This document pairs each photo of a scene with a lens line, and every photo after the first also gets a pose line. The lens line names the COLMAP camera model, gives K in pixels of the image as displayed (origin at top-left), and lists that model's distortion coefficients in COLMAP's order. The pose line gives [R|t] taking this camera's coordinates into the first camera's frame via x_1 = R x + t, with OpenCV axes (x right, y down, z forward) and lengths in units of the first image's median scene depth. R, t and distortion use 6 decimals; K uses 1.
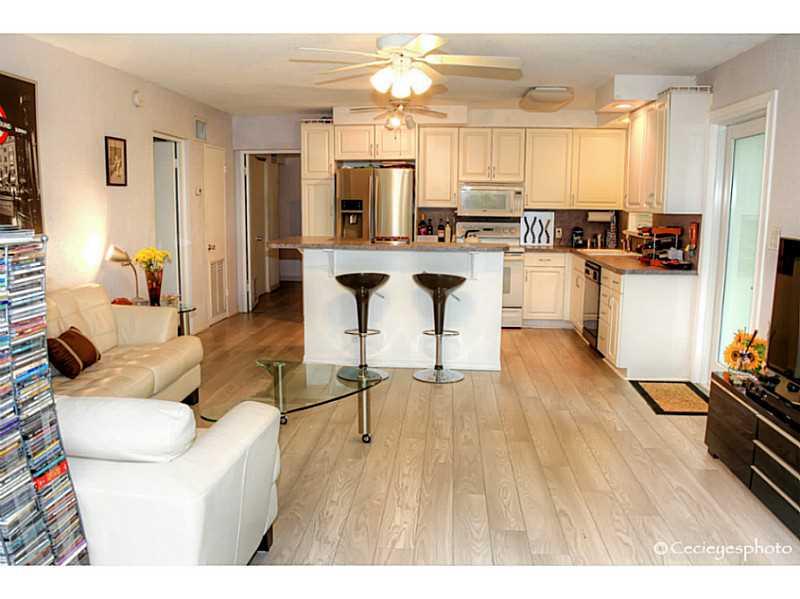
lens RADIAL K [[659.3, 0, 400.0], [0, 659.3, 299.5], [0, 0, 1]] dist [-0.157017, 0.111173]
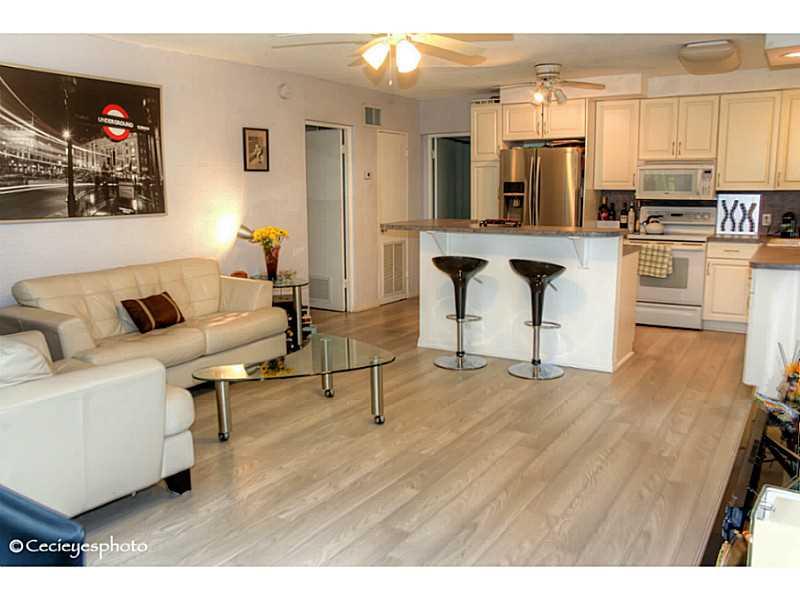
lens RADIAL K [[675.4, 0, 392.3], [0, 675.4, 298.5], [0, 0, 1]] dist [-0.163536, 0.142677]
pose [[0.884039, 0.058698, -0.463713, 0.230558], [-0.051745, 0.998276, 0.027717, -0.000509], [0.464541, -0.000508, 0.885552, 0.057317]]
